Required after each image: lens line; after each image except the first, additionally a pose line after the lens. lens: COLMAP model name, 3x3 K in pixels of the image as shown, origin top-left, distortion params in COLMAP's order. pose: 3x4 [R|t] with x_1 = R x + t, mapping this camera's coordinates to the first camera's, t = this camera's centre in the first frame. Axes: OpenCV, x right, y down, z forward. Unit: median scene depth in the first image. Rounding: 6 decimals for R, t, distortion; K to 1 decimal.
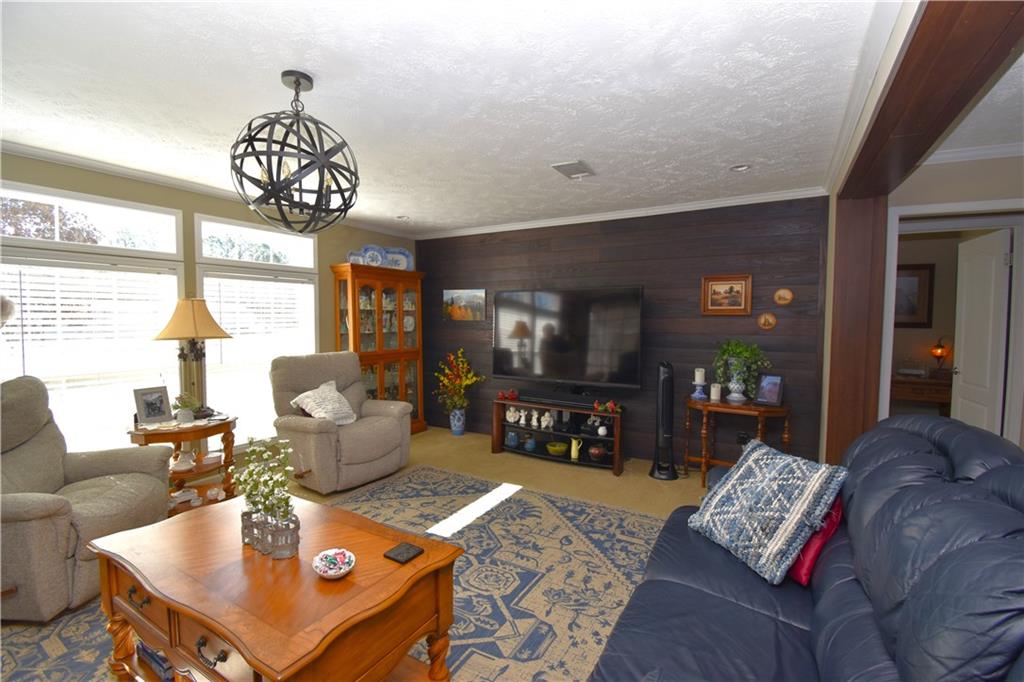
lens RADIAL K [[456.5, 0, 516.5], [0, 456.5, 340.4], [0, 0, 1]] dist [0.014489, -0.021351]
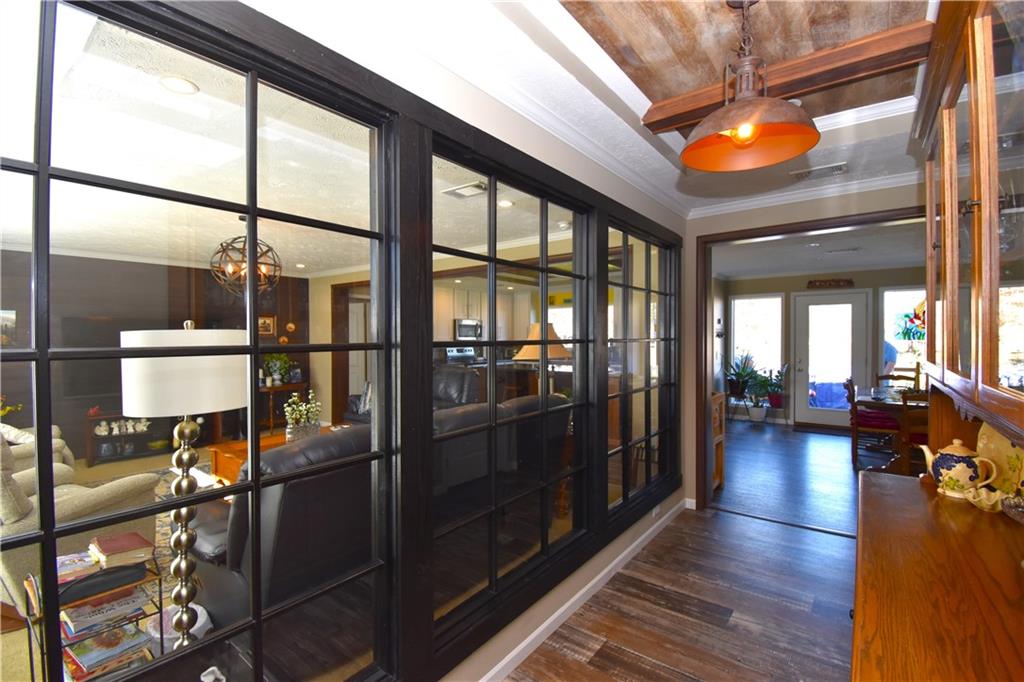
lens RADIAL K [[456.5, 0, 516.5], [0, 456.5, 340.4], [0, 0, 1]] dist [0.014489, -0.021351]
pose [[0.132254, -0.009264, 0.991173, -1.175216], [0.059552, 0.998224, 0.001384, 0.010817], [-0.989425, 0.058843, 0.132571, -0.172366]]
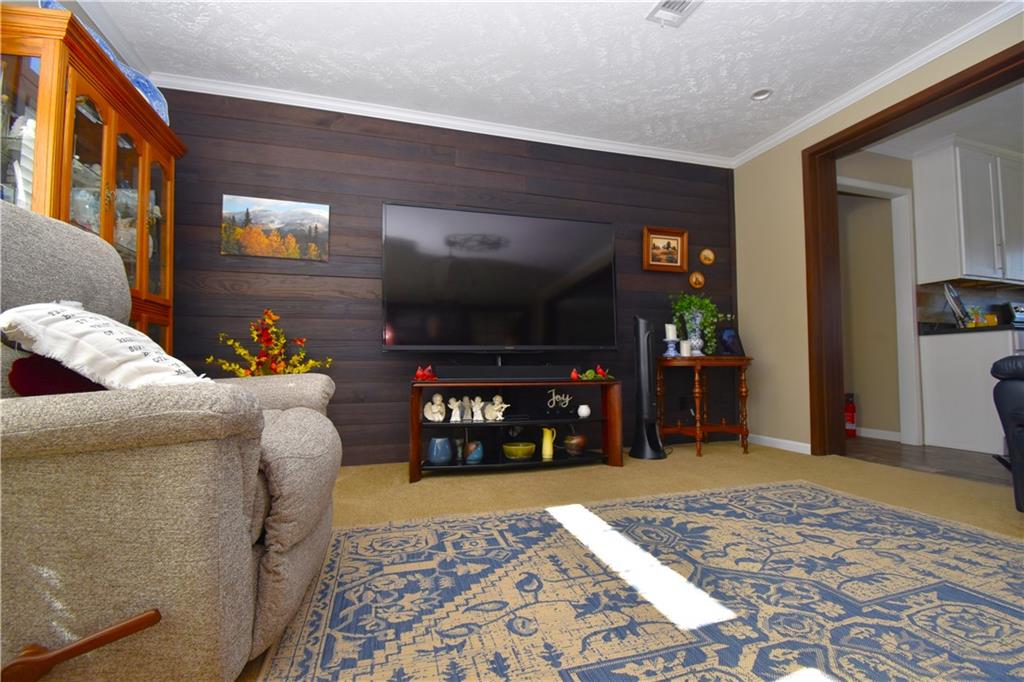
lens RADIAL K [[456.5, 0, 516.5], [0, 456.5, 340.4], [0, 0, 1]] dist [0.014489, -0.021351]
pose [[0.677677, 0.035006, 0.734526, -0.452687], [0.044776, 0.995049, -0.088732, 0.162281], [-0.733995, 0.093021, 0.672754, 0.646233]]
